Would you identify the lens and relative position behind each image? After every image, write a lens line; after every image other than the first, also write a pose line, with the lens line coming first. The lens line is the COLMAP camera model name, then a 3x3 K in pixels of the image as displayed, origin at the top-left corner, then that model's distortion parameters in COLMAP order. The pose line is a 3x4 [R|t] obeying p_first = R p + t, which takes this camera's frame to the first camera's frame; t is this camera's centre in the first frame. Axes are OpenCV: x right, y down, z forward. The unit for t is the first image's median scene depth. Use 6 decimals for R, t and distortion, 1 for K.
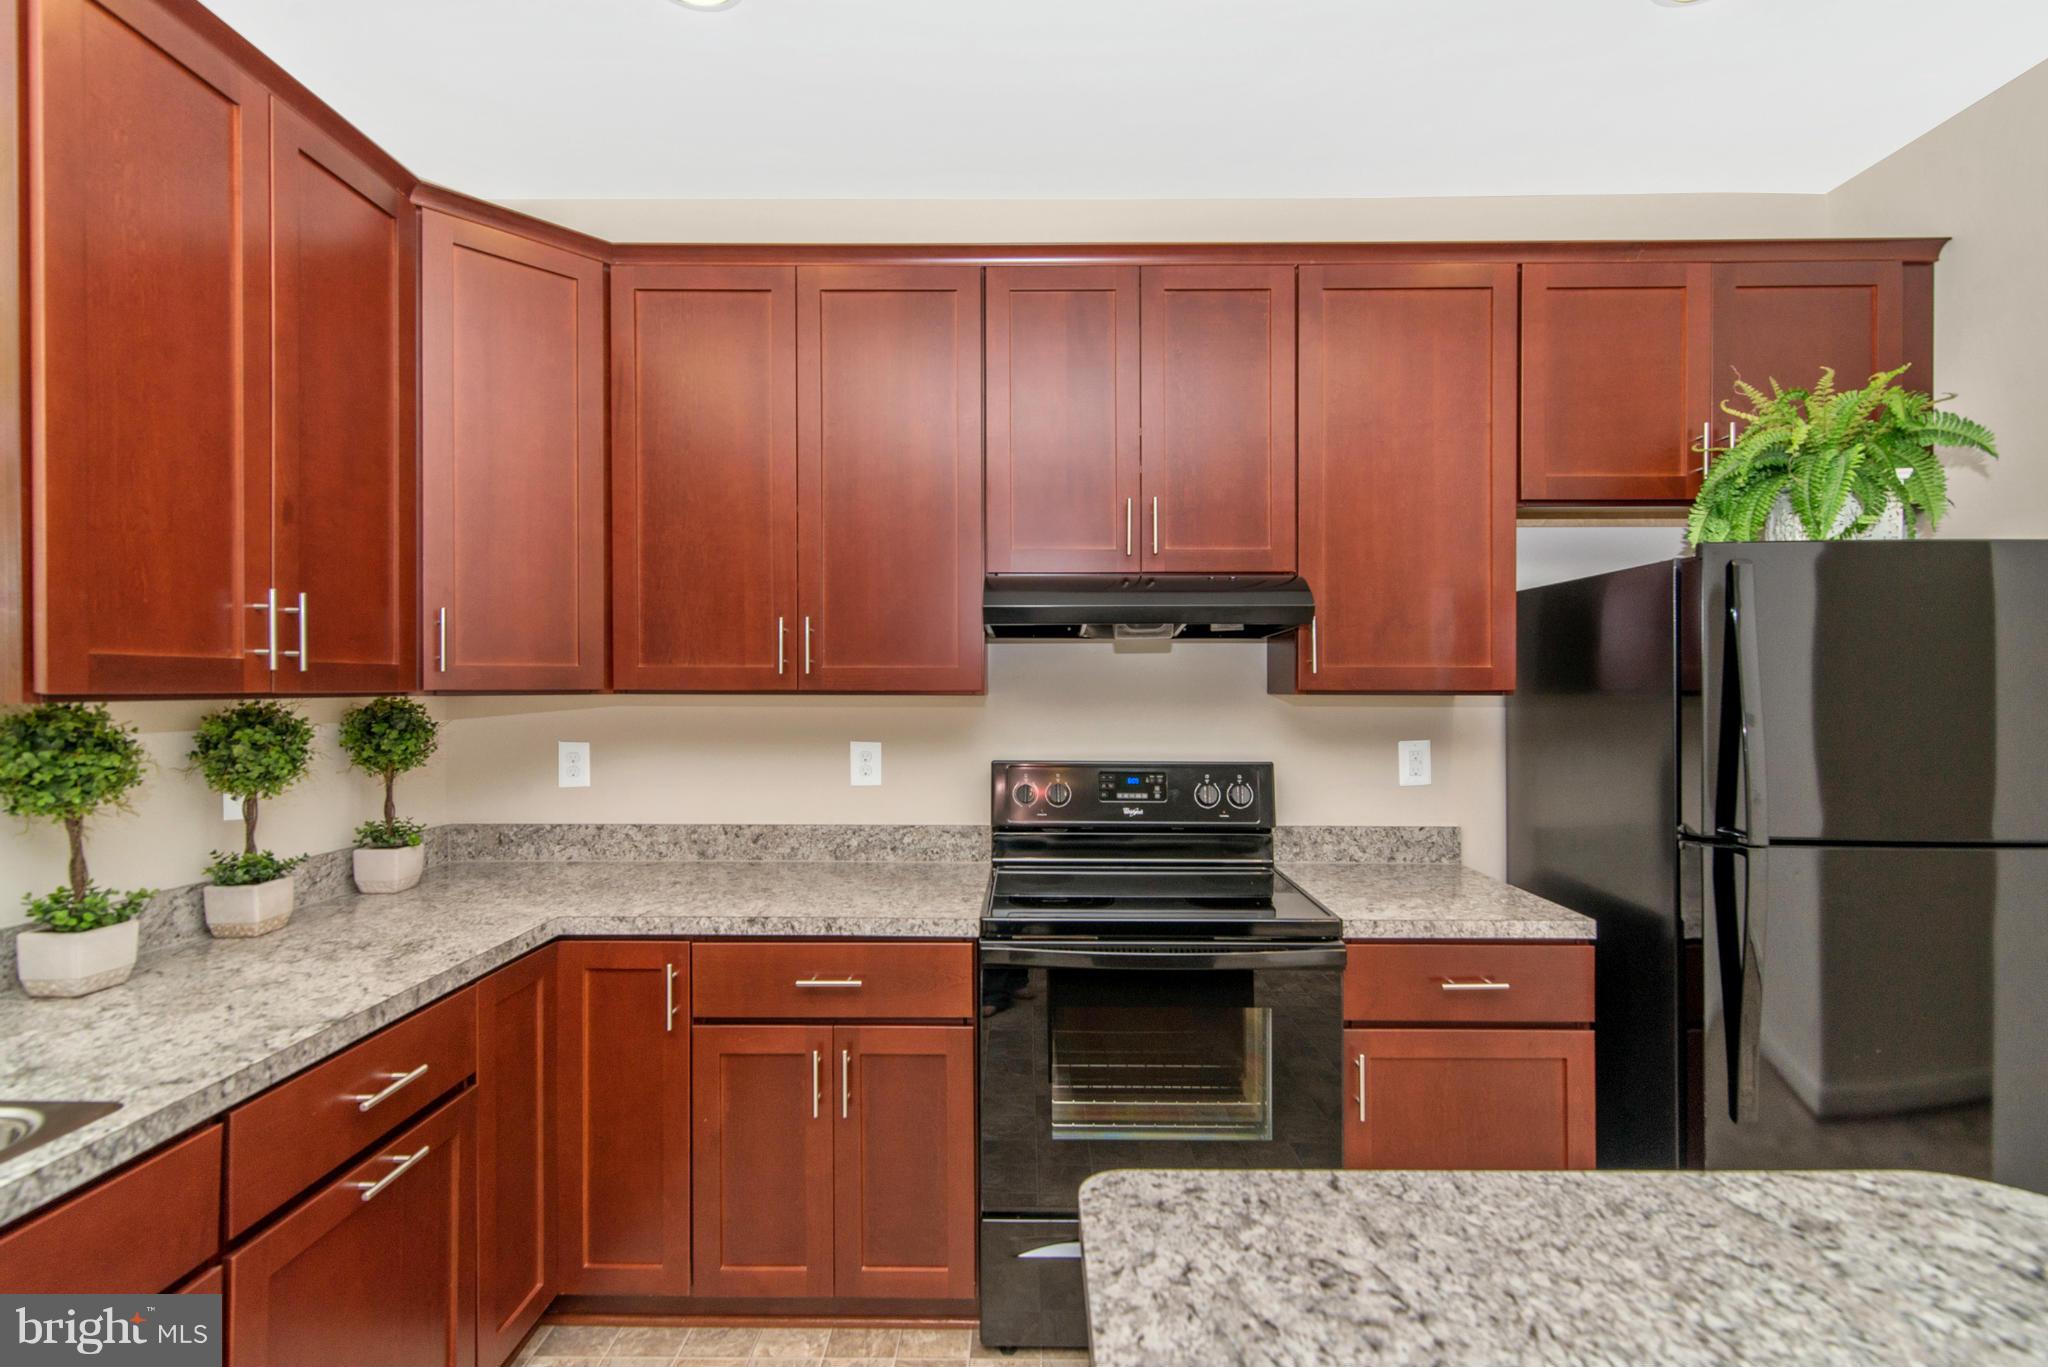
lens RADIAL K [[950.8, 0, 1021.4], [0, 950.8, 687.8], [0, 0, 1]] dist [0.010960, 0.000348]
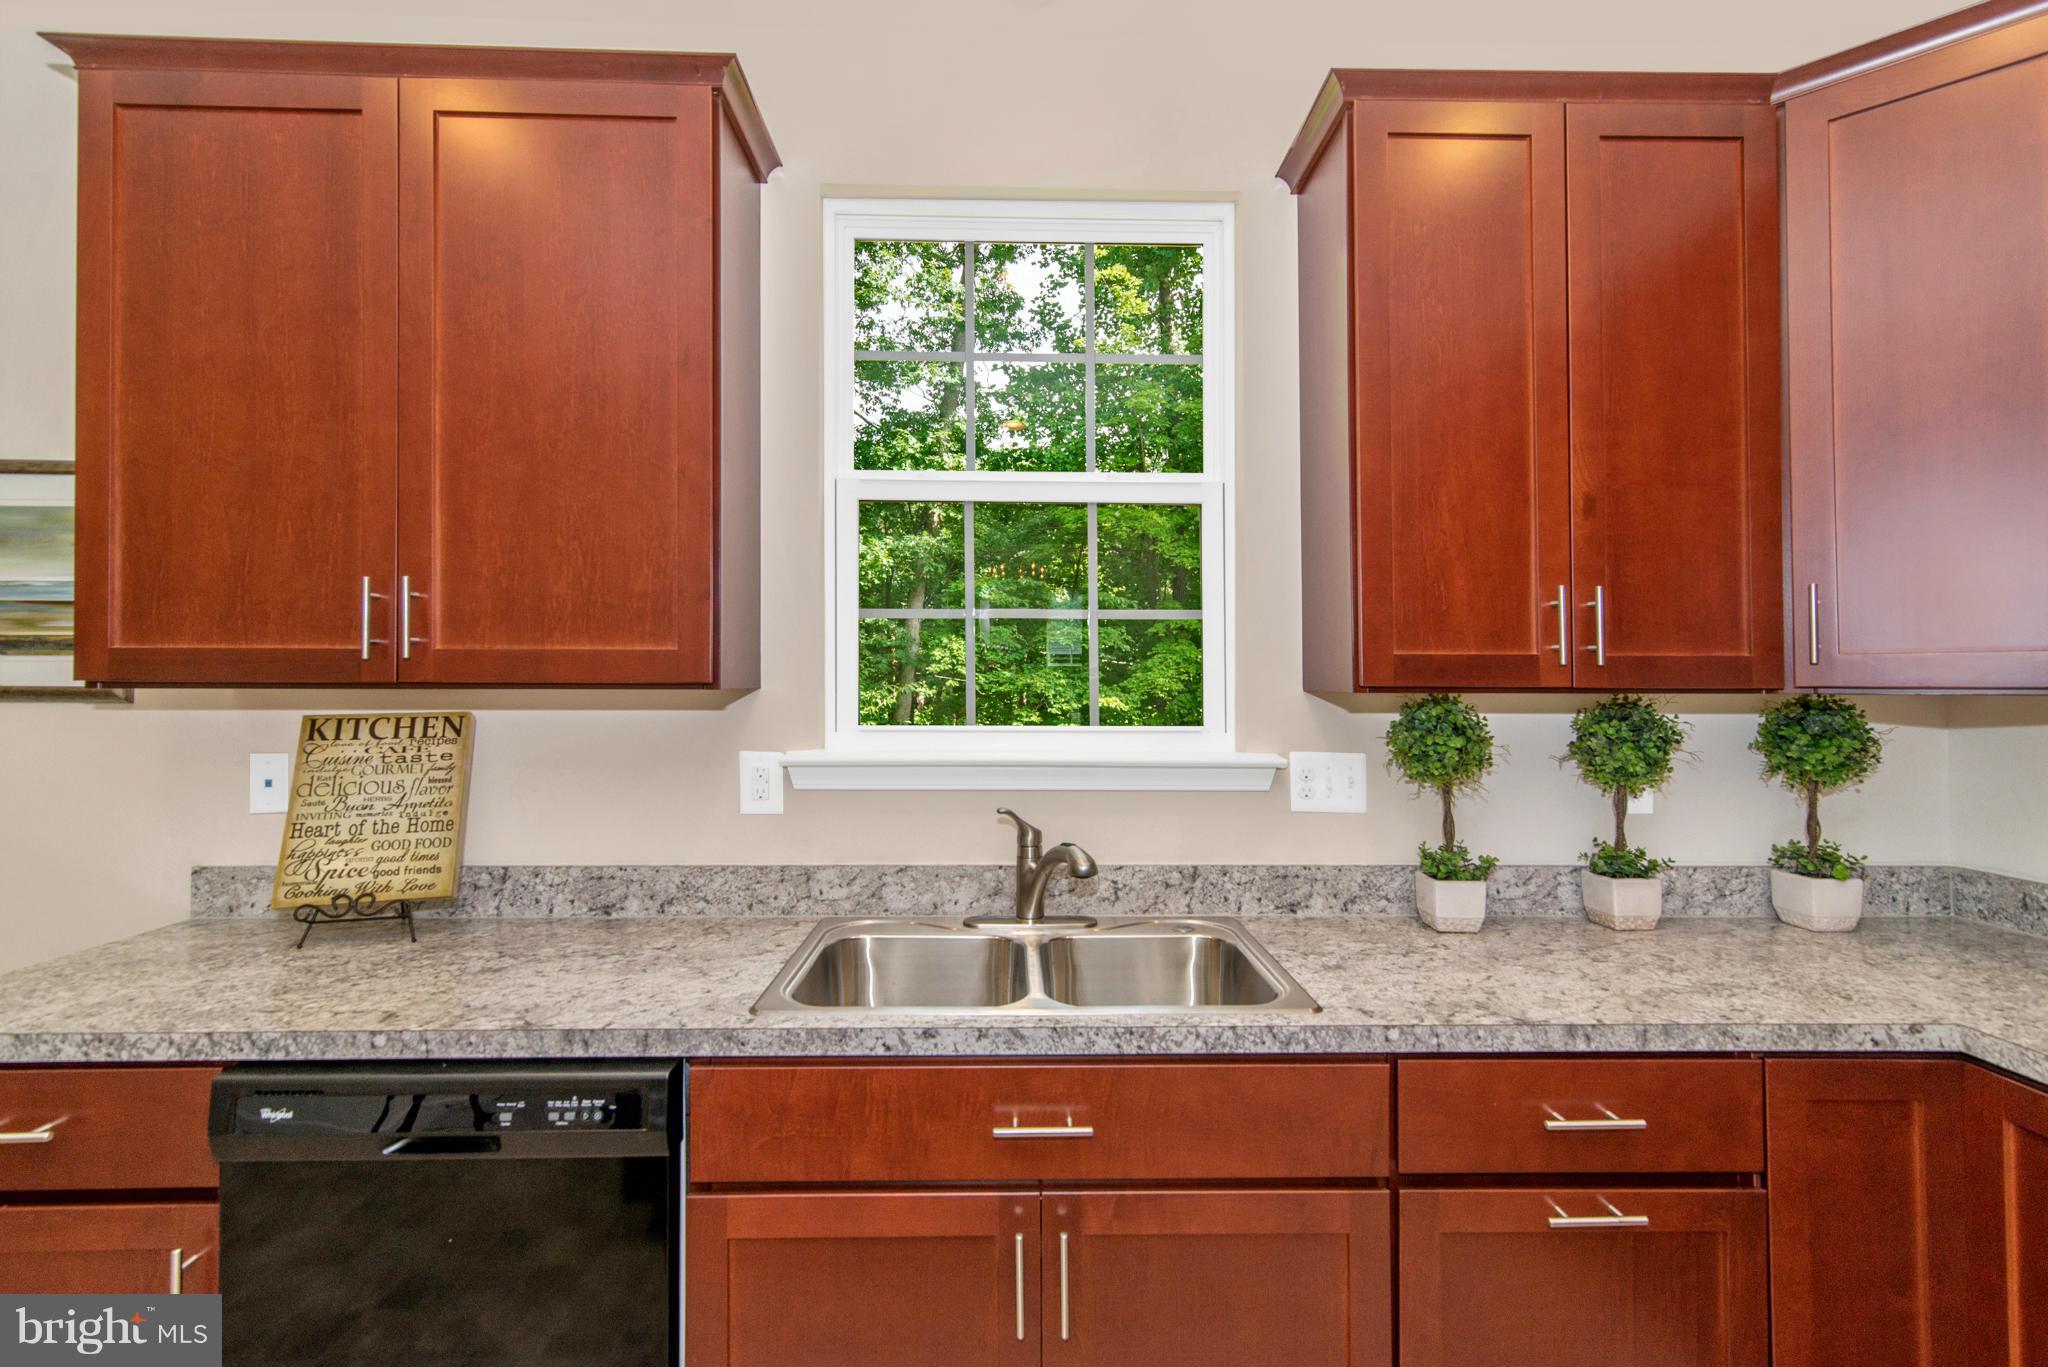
lens RADIAL K [[966.1, 0, 1024.0], [0, 966.1, 663.0], [0, 0, 1]] dist [0.004757, 0.000405]
pose [[0.040602, -0.017247, -0.999027, 0.187967], [-0.006527, 0.999825, -0.017526, 0.001095], [0.999154, 0.007232, 0.040482, 0.322518]]
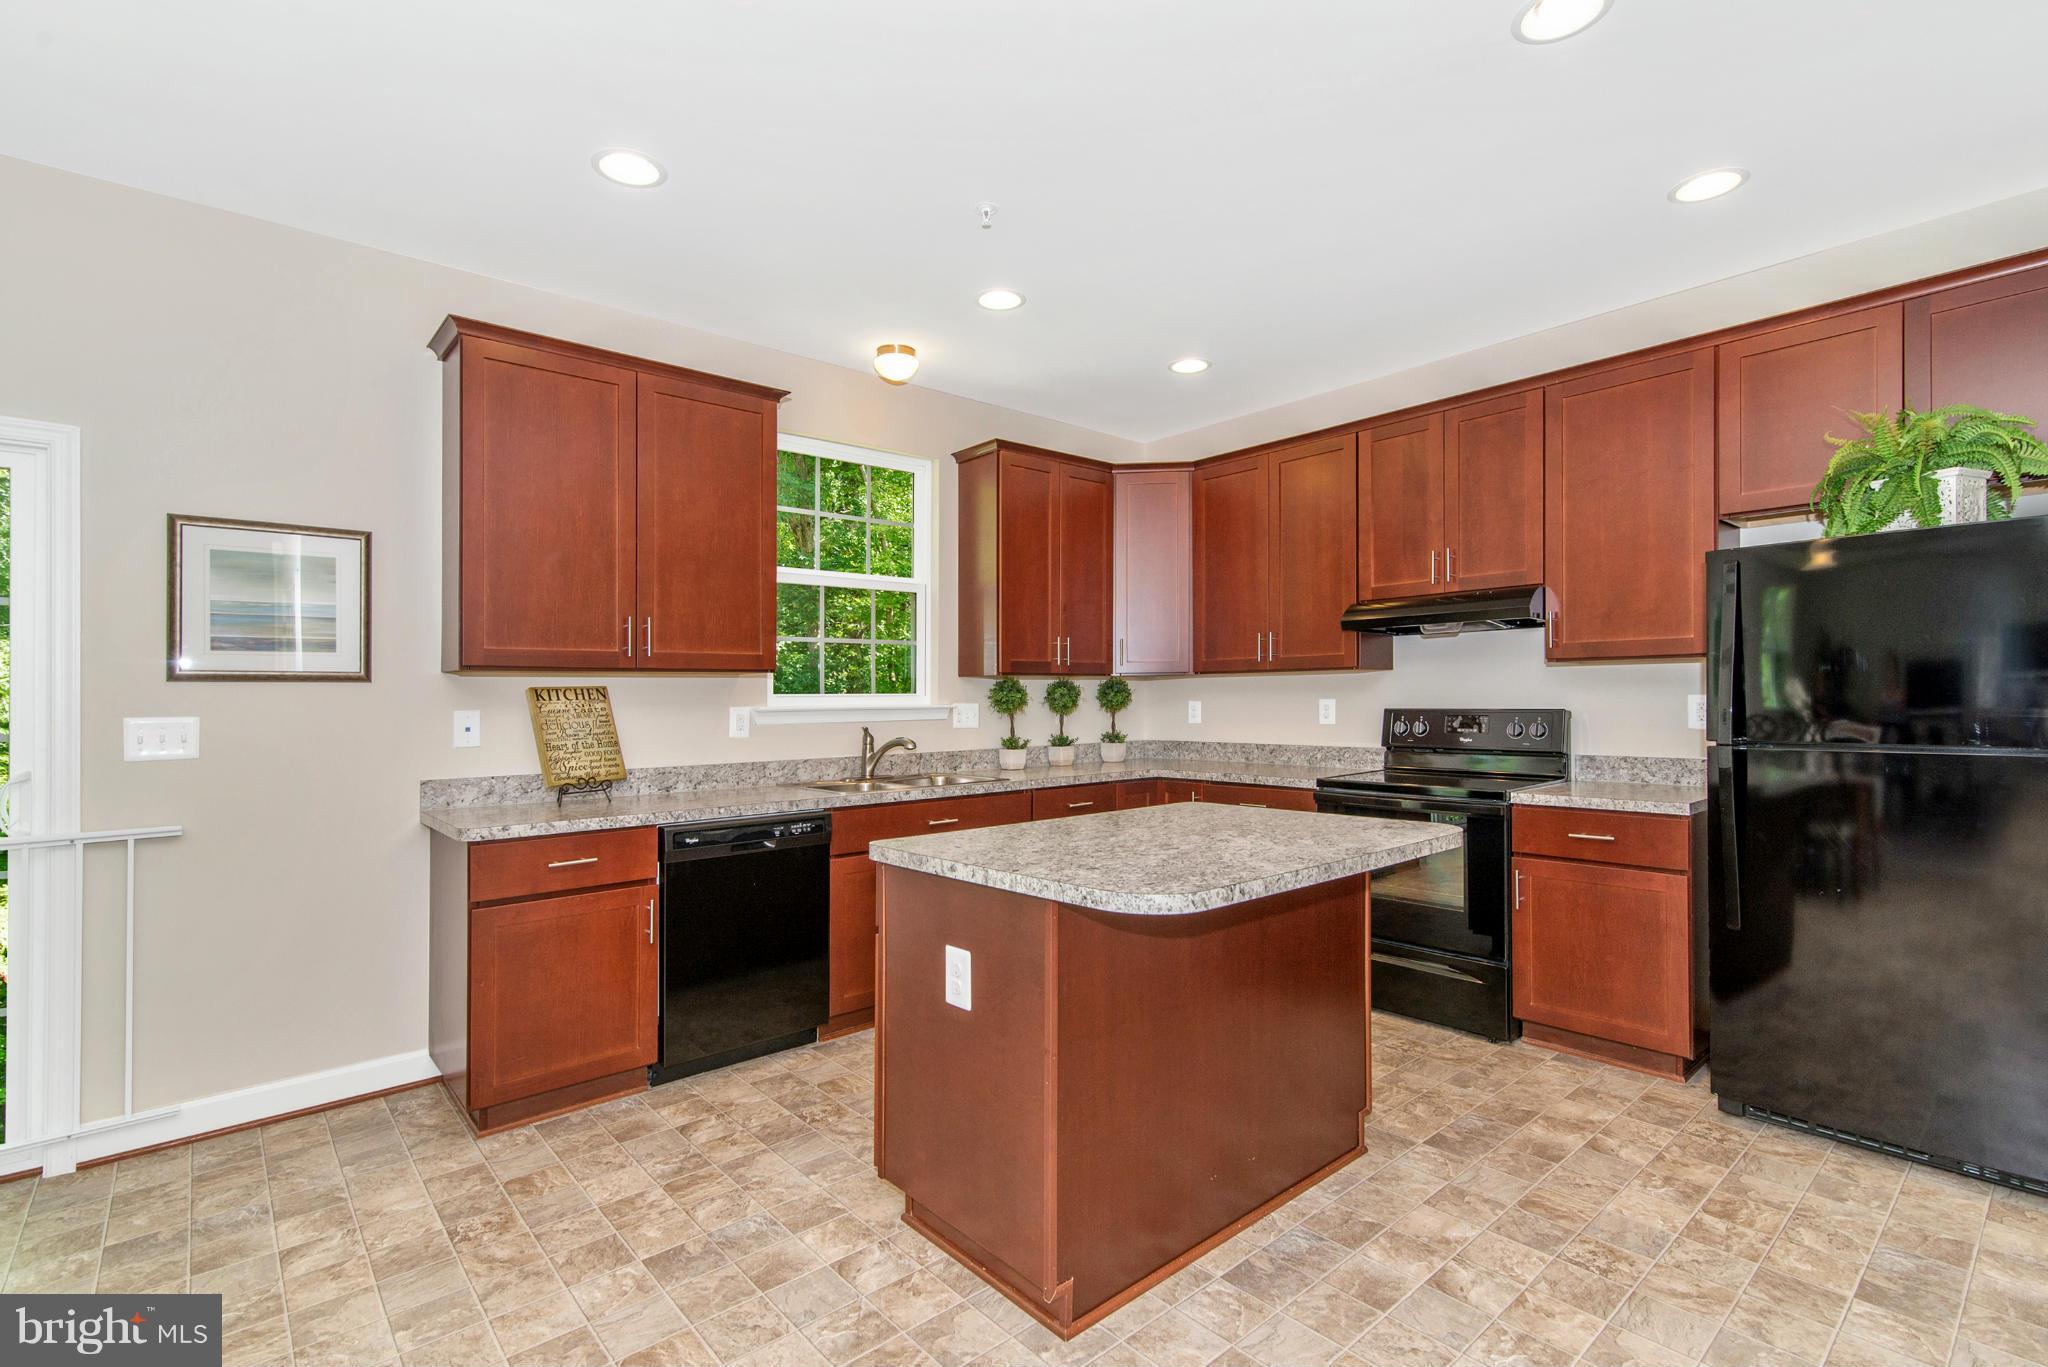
lens RADIAL K [[950.8, 0, 1021.4], [0, 950.8, 687.8], [0, 0, 1]] dist [0.010960, 0.000348]
pose [[0.665521, -0.017764, -0.746167, 1.066511], [0.010676, 0.999841, -0.014281, 0.074929], [0.746303, 0.001538, 0.665605, -0.819299]]
